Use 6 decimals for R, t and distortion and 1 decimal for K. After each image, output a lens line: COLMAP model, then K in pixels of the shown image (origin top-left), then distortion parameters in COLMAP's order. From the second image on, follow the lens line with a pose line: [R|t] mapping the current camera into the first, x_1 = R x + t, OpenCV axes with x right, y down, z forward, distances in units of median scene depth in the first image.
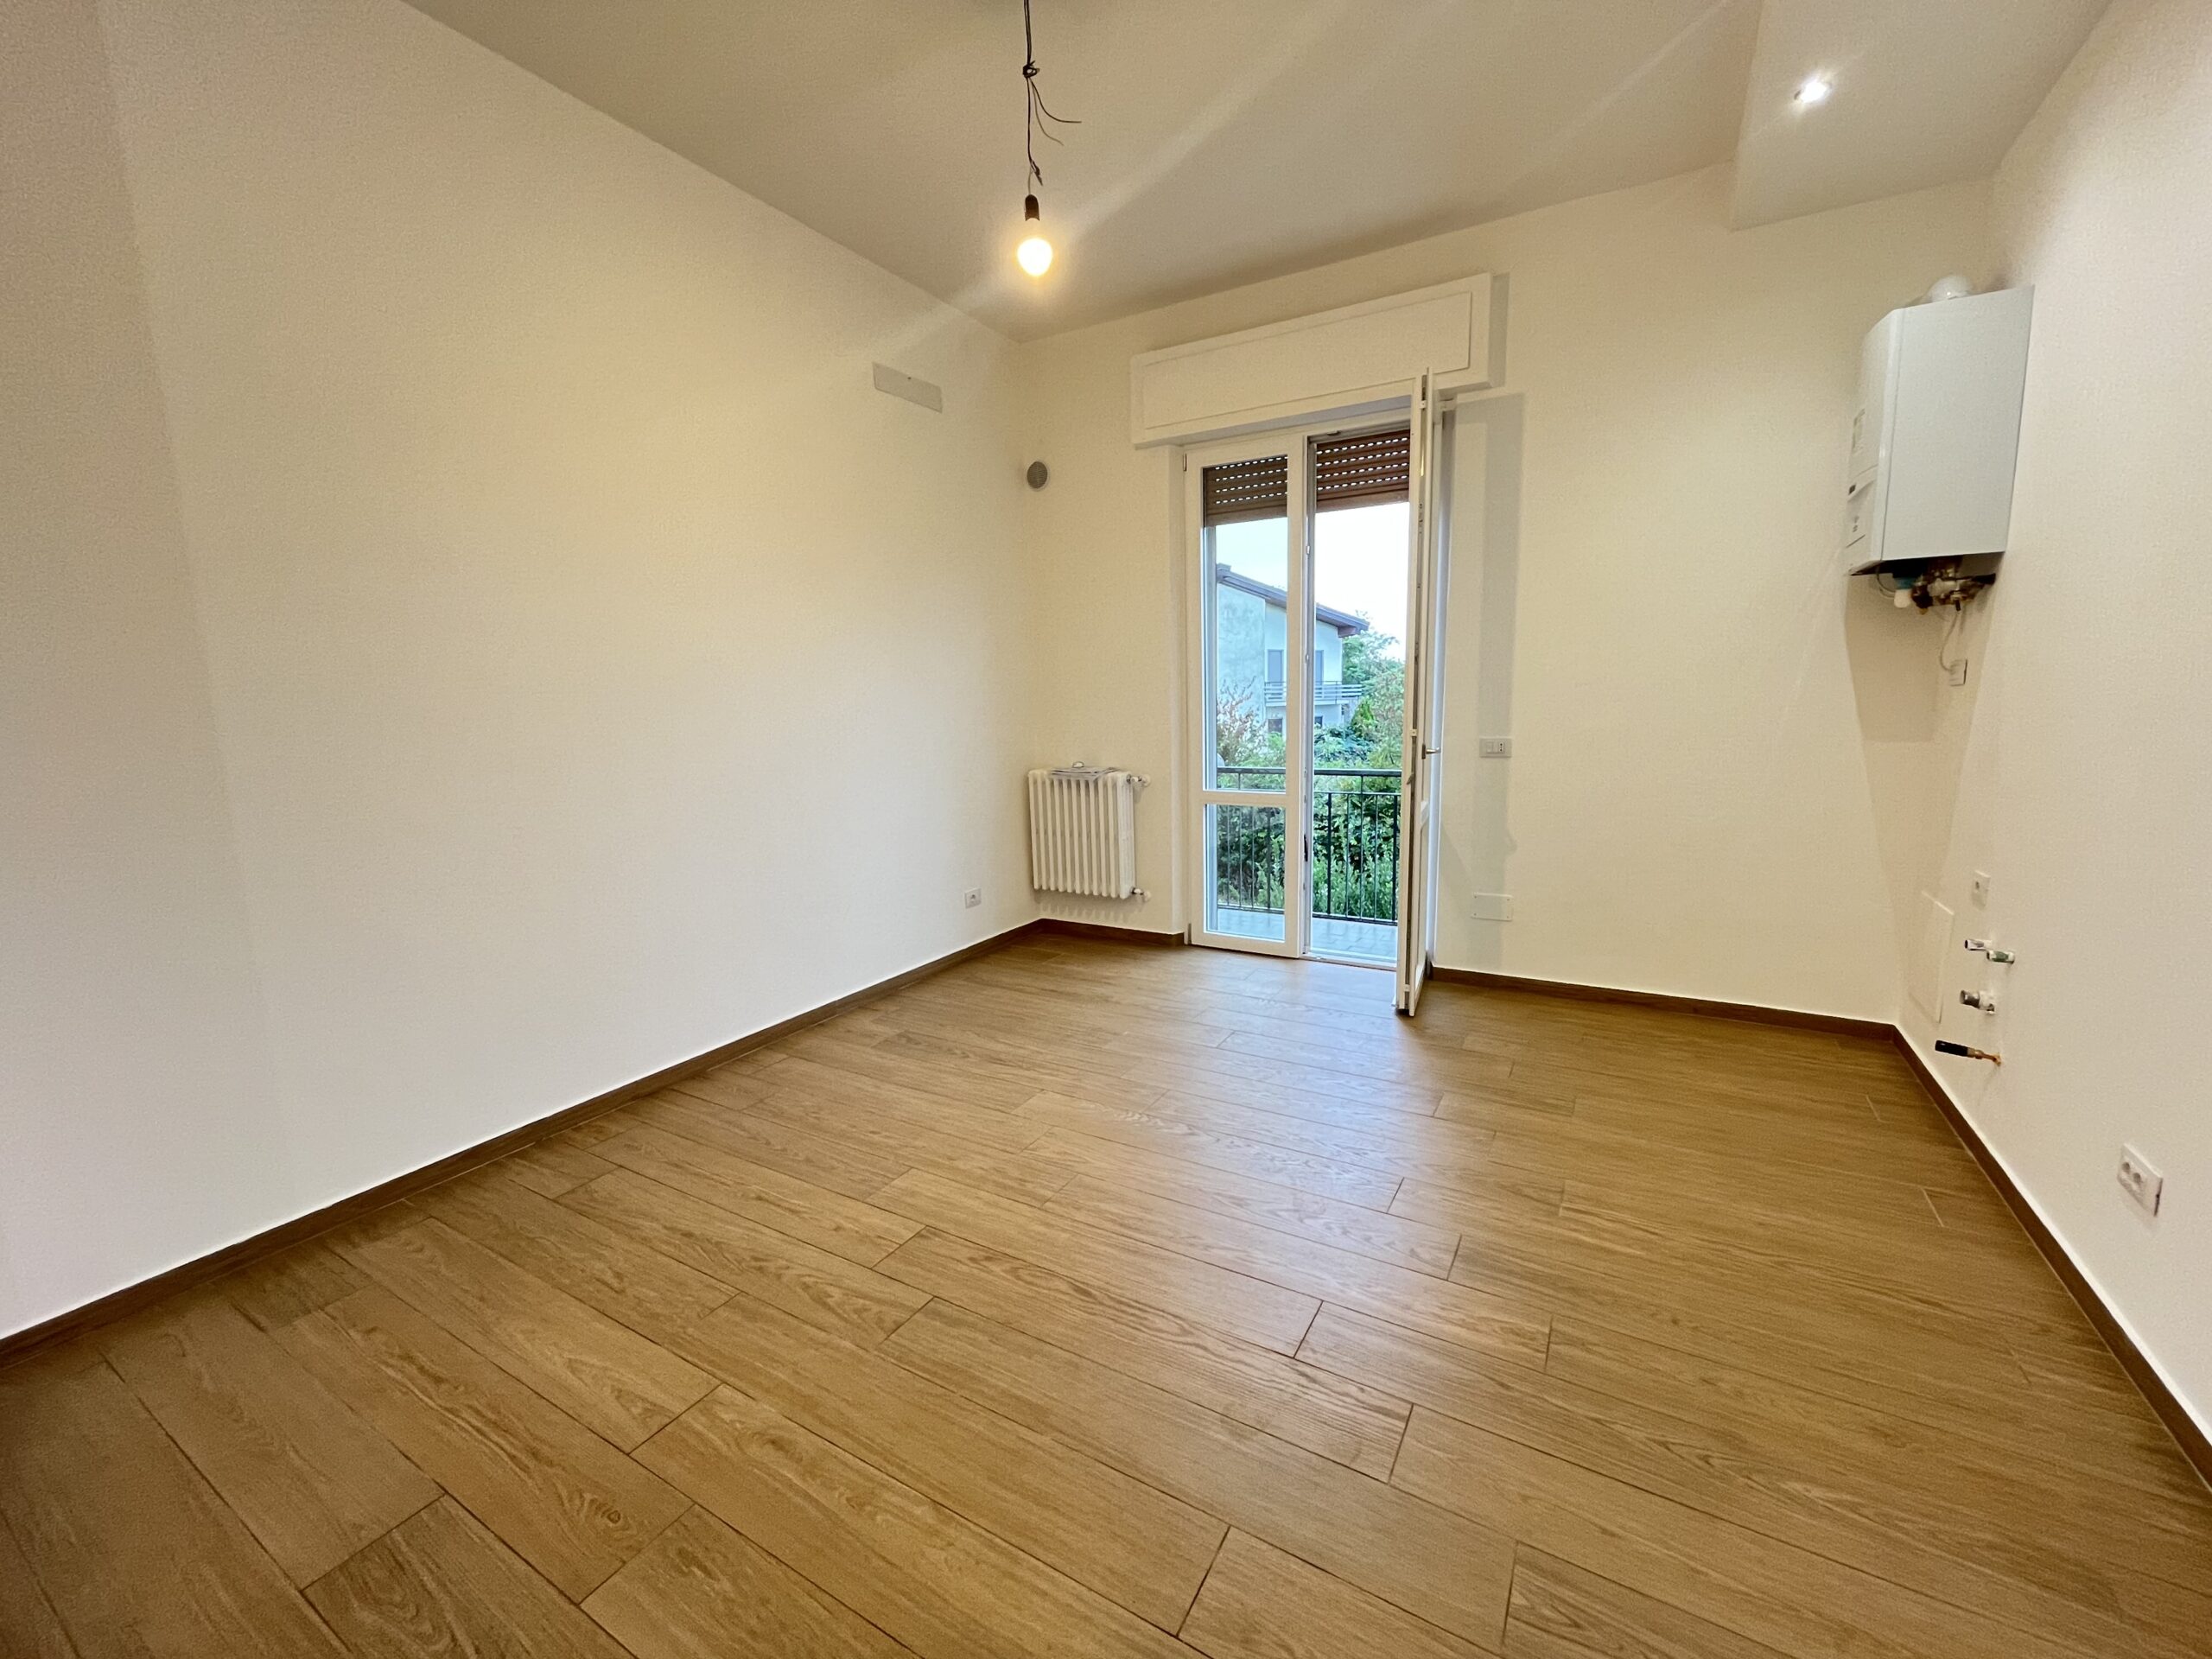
lens RADIAL K [[896.4, 0, 1106.7], [0, 896.4, 830.1], [0, 0, 1]] dist [-0.004012, -0.000041]
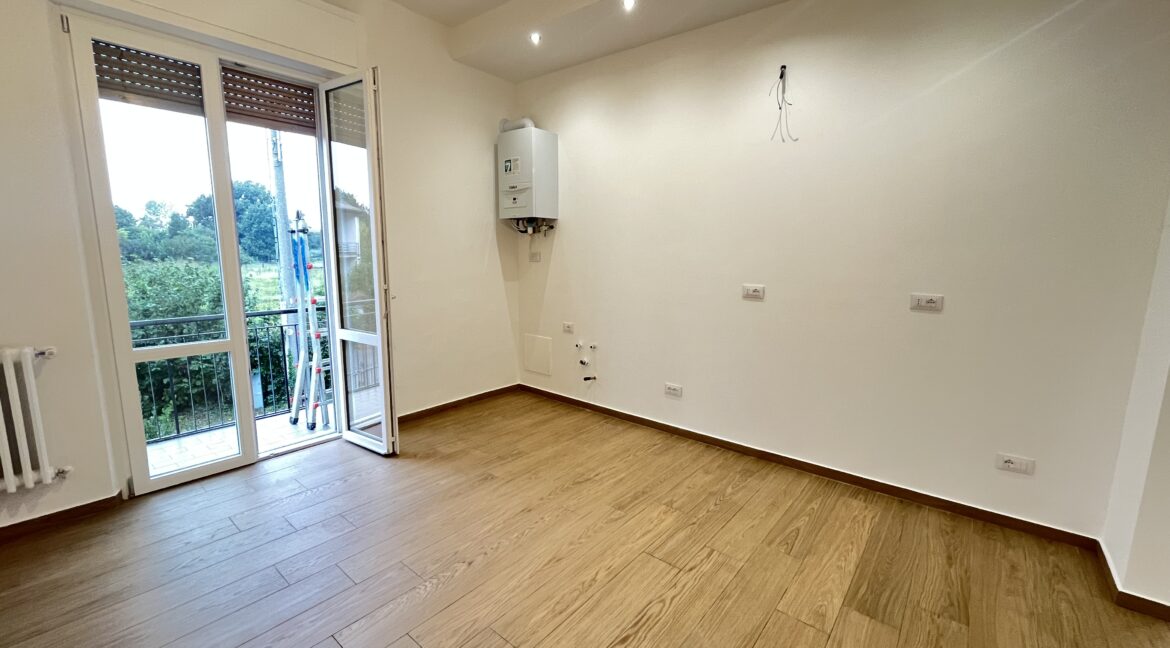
lens RADIAL K [[473.9, 0, 584.8], [0, 473.9, 323.3], [0, 0, 1]] dist [-0.004527, -0.000083]
pose [[0.156361, -0.124544, 0.979816, -0.596837], [0.129942, 0.985990, 0.104593, -0.110133], [-0.979115, 0.110965, 0.170354, 0.637982]]
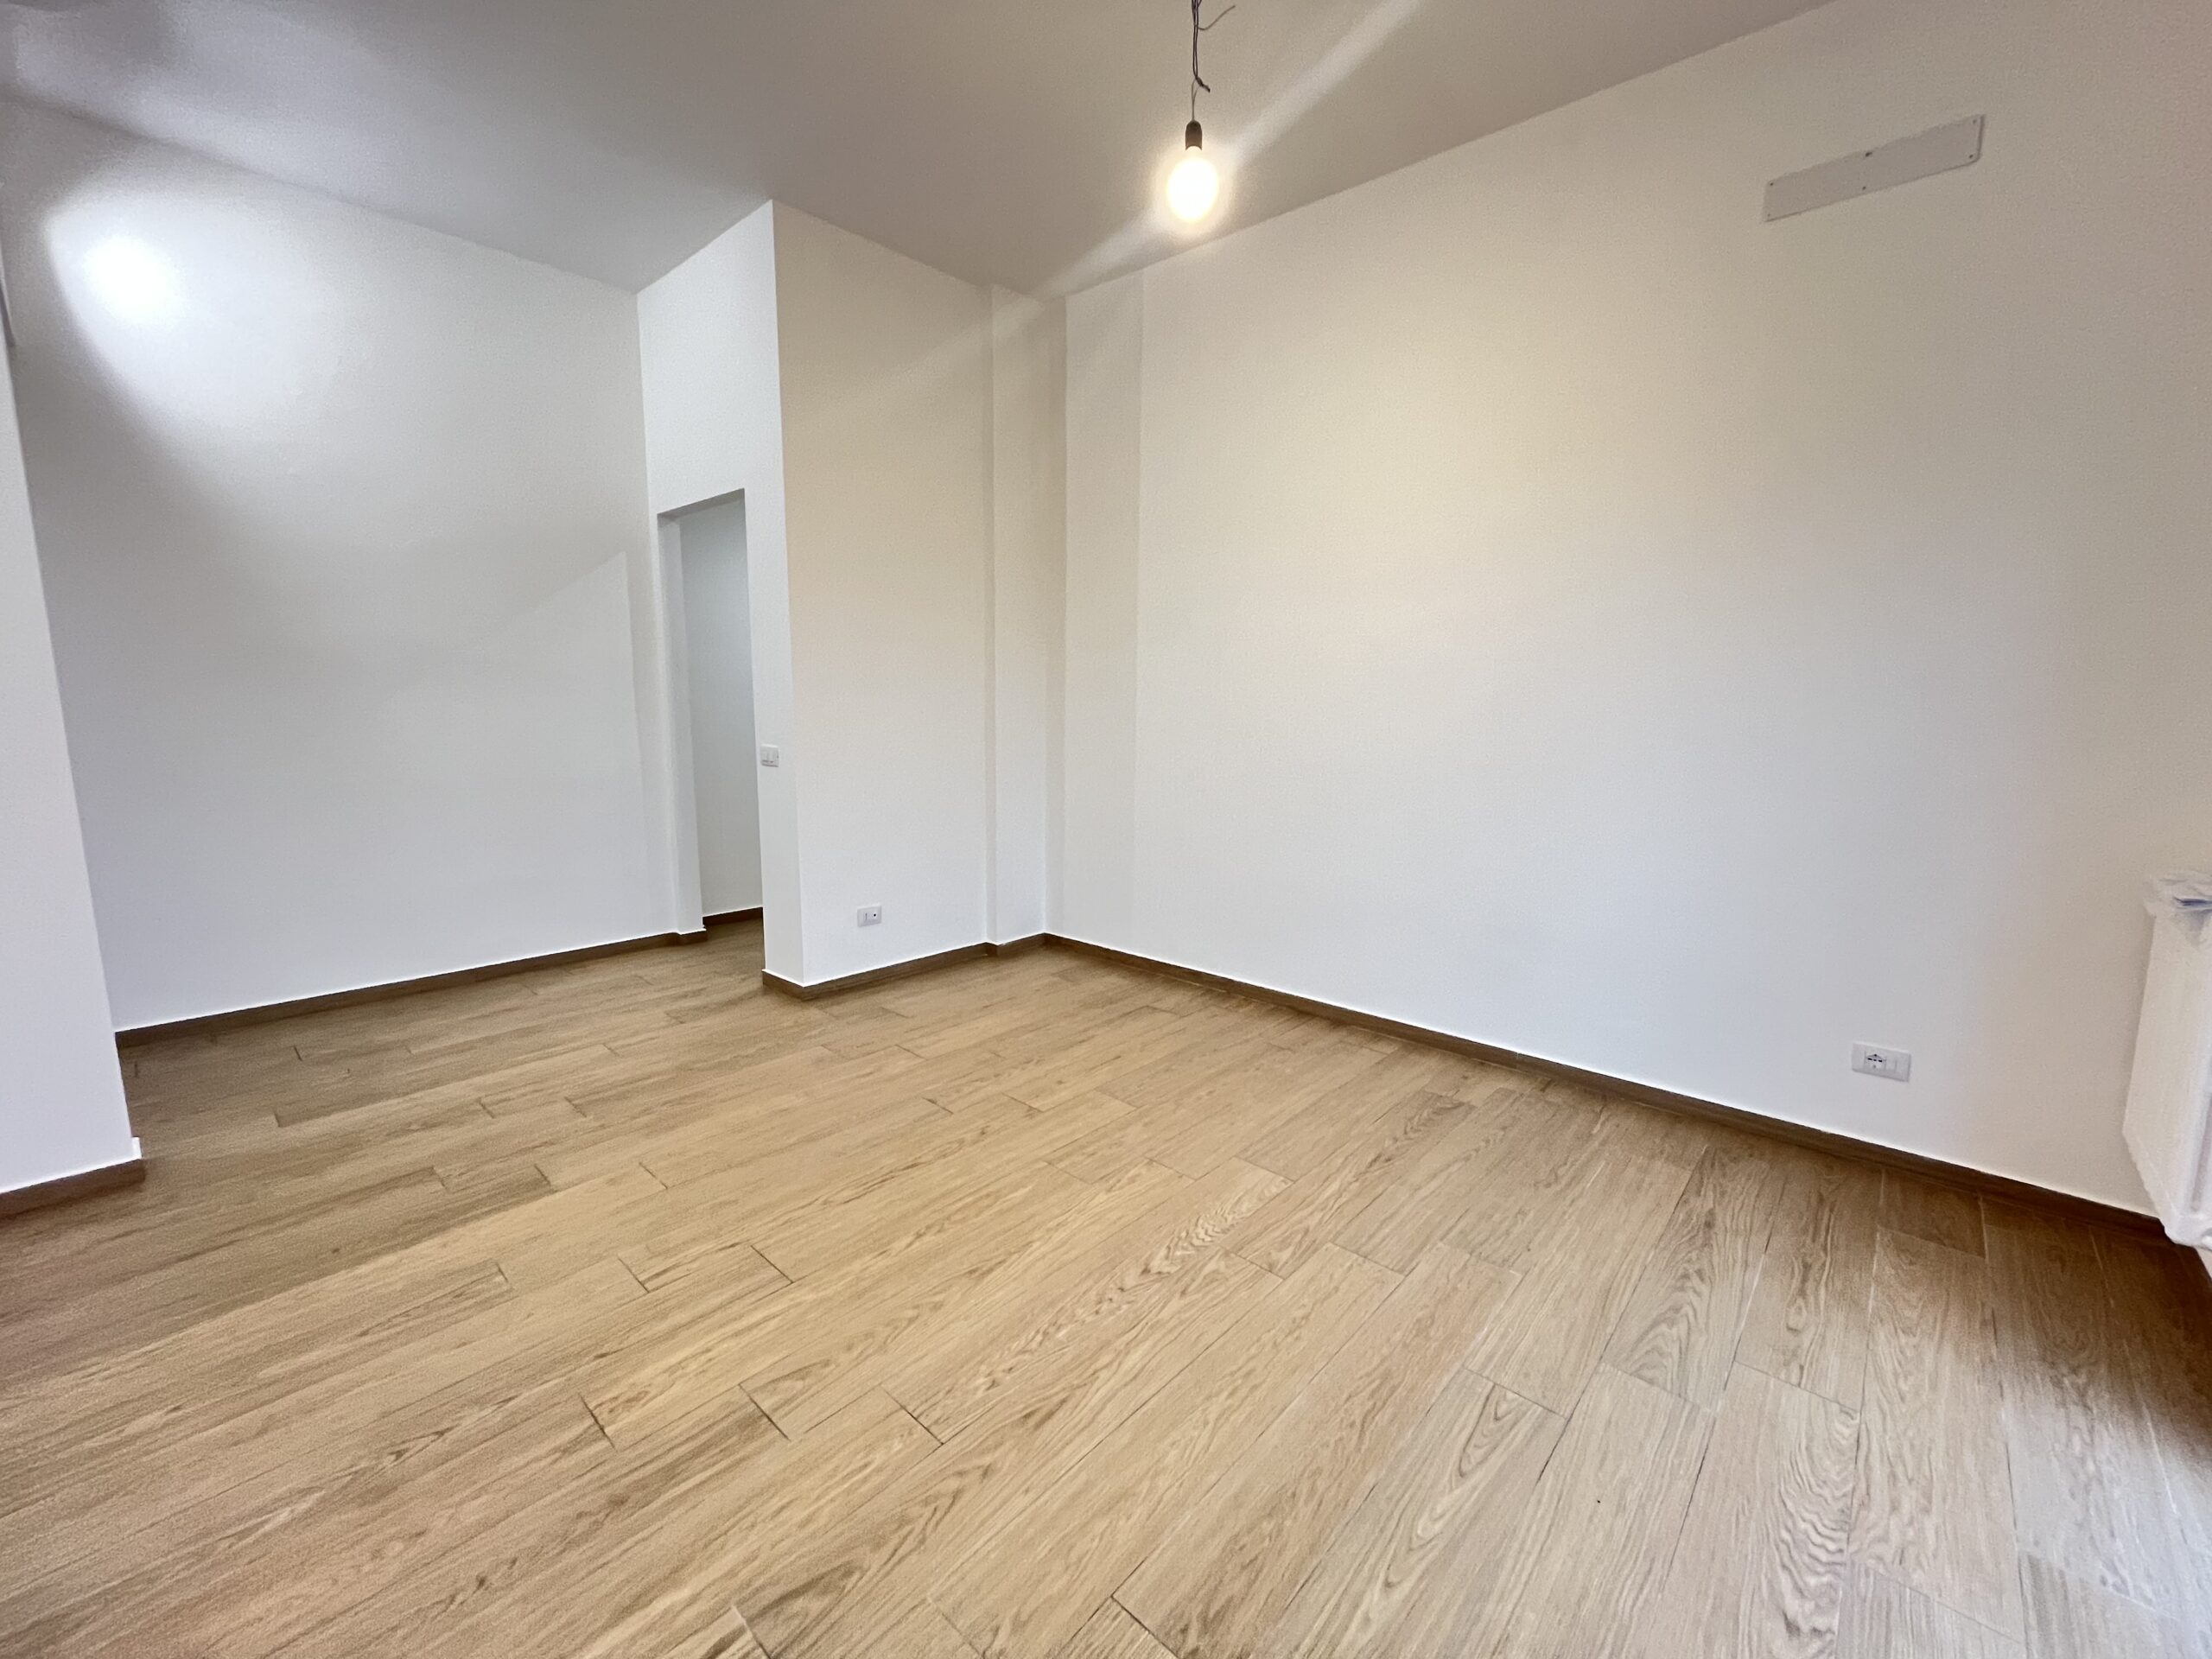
lens RADIAL K [[896.4, 0, 1104.1], [0, 896.4, 826.1], [0, 0, 1]] dist [-0.004012, -0.000041]
pose [[-0.206779, 0.164426, -0.964472, 0.773787], [-0.151387, 0.968528, 0.197574, -0.171729], [0.966605, 0.186863, -0.175379, 1.030801]]
